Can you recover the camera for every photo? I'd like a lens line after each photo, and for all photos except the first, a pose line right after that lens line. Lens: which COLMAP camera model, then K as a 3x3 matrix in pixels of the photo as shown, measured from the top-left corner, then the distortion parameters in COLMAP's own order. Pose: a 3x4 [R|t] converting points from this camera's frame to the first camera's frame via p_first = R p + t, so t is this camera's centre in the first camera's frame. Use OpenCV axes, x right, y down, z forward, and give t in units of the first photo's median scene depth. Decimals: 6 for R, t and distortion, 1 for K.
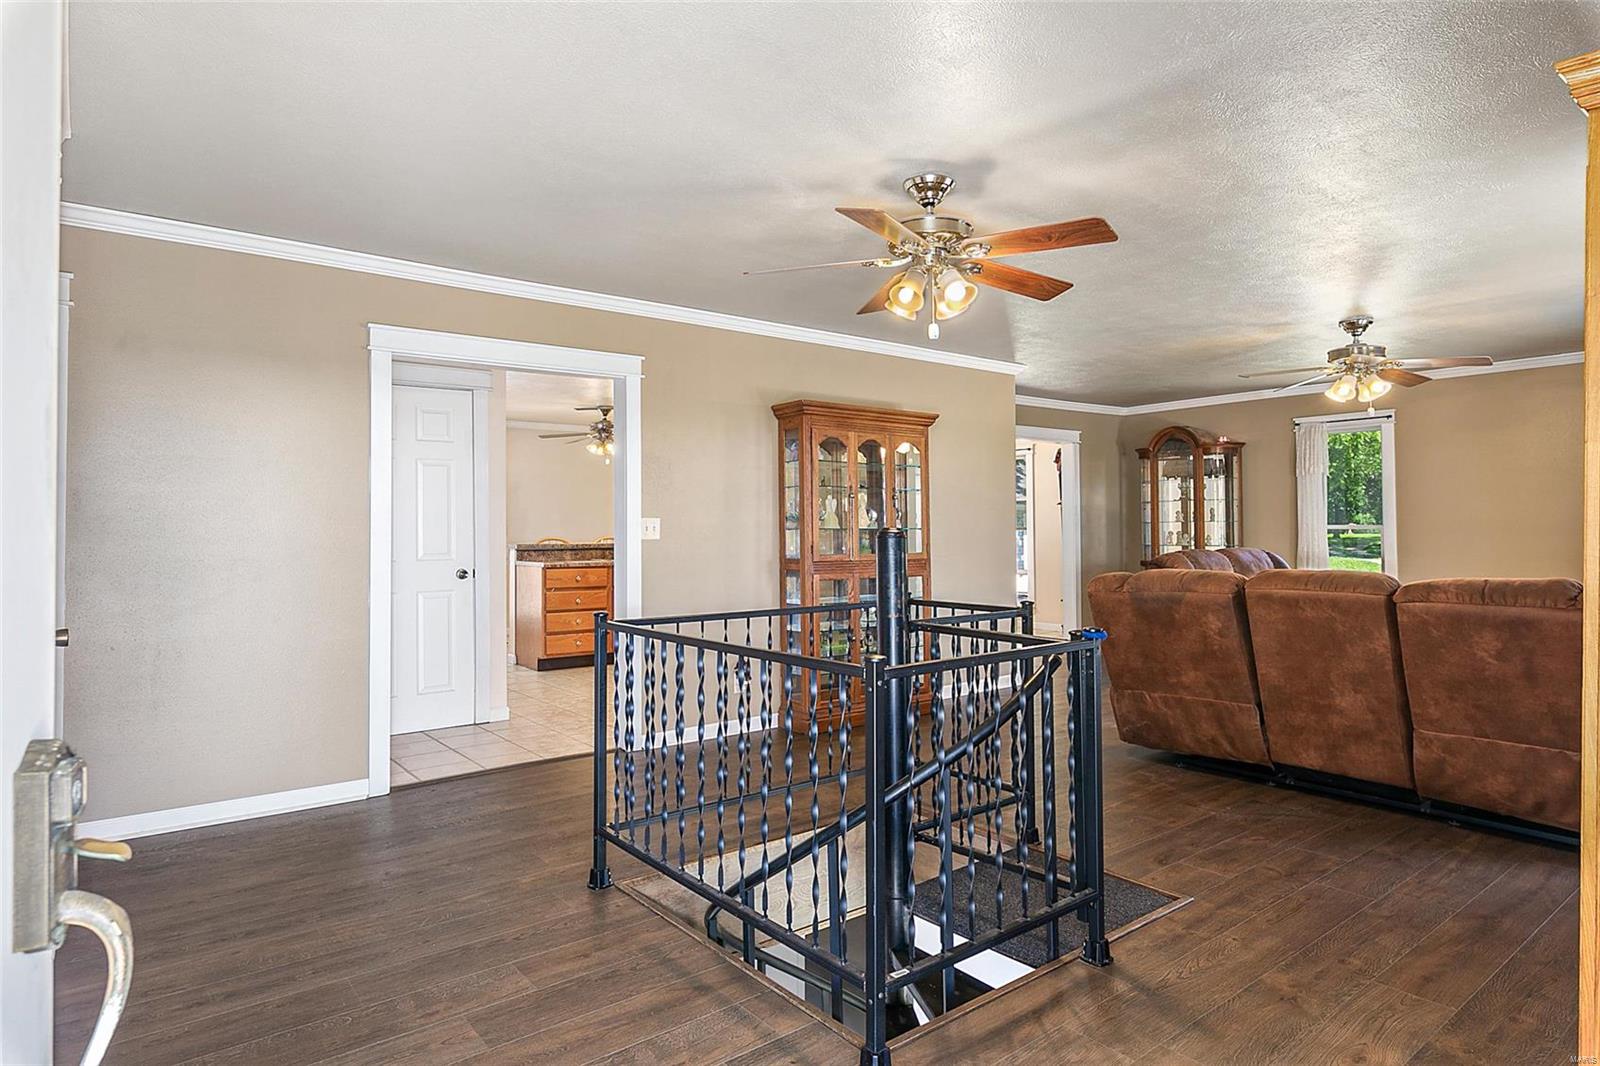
lens RADIAL K [[906.9, 0, 812.9], [0, 906.9, 530.9], [0, 0, 1]] dist [0.001366, -0.002417]
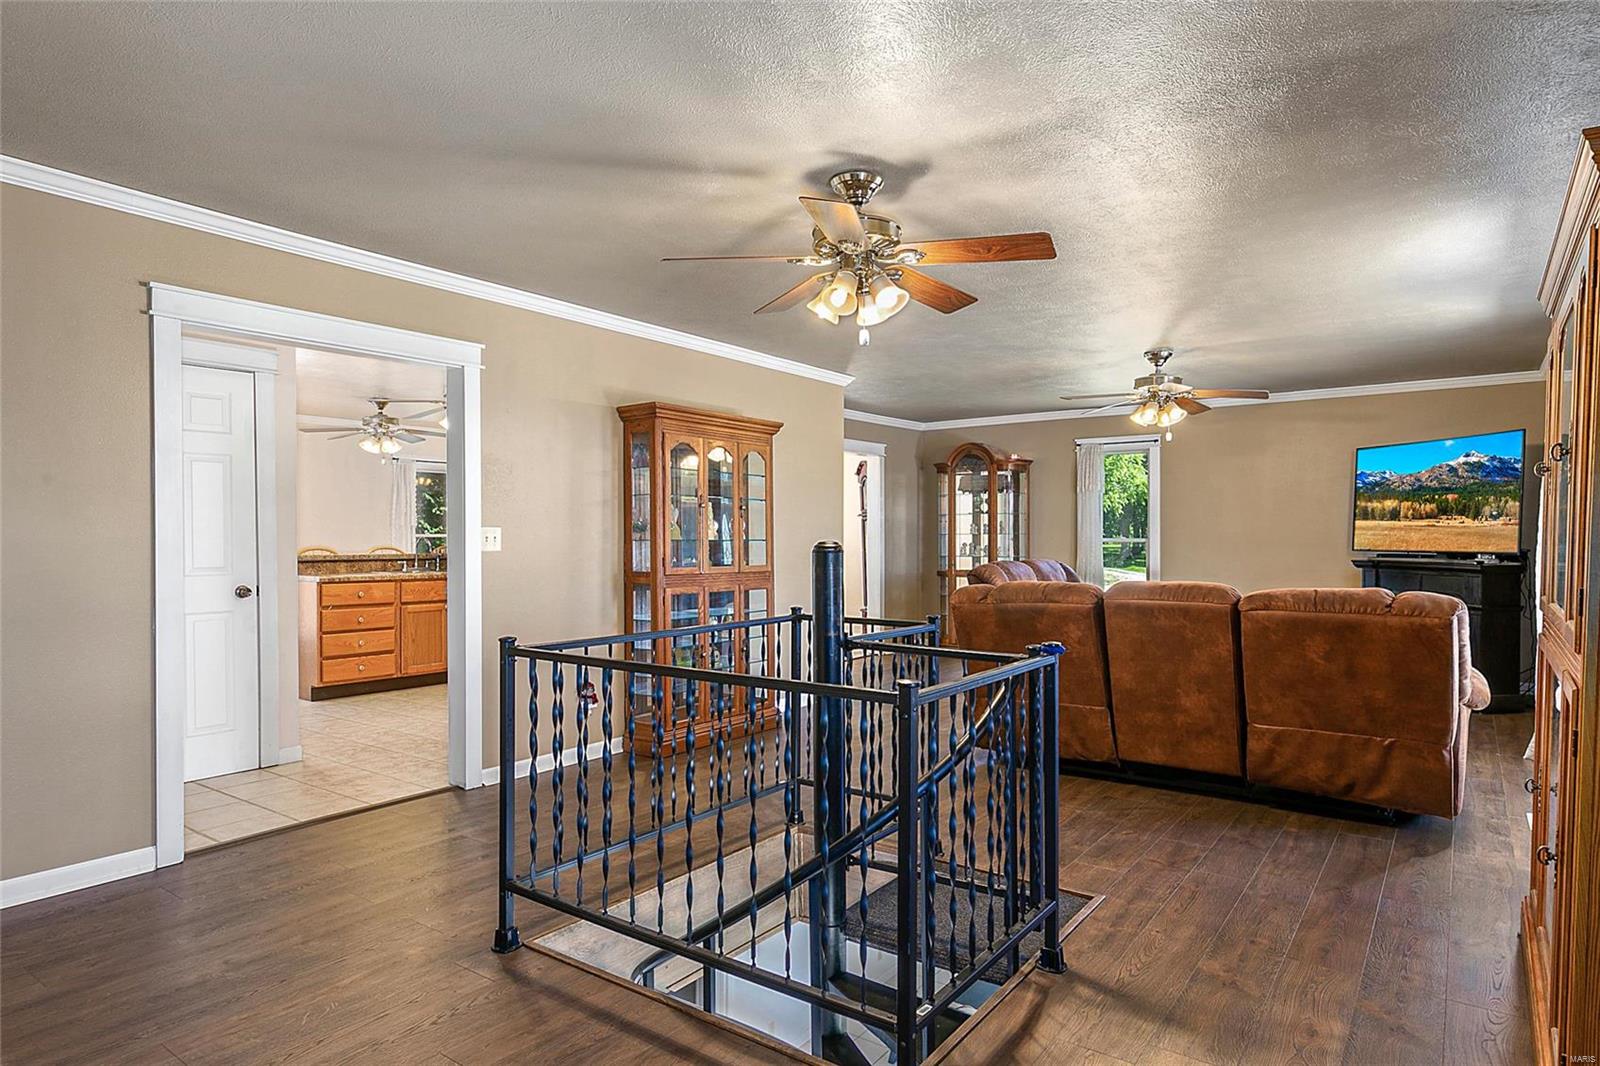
lens RADIAL K [[915.9, 0, 803.3], [0, 915.9, 563.6], [0, 0, 1]] dist [0.004643, -0.000983]
pose [[0.963875, -0.001682, 0.266351, -0.148524], [-0.005294, 0.999662, 0.025472, -0.003847], [-0.266304, -0.025962, 0.963539, 0.059104]]
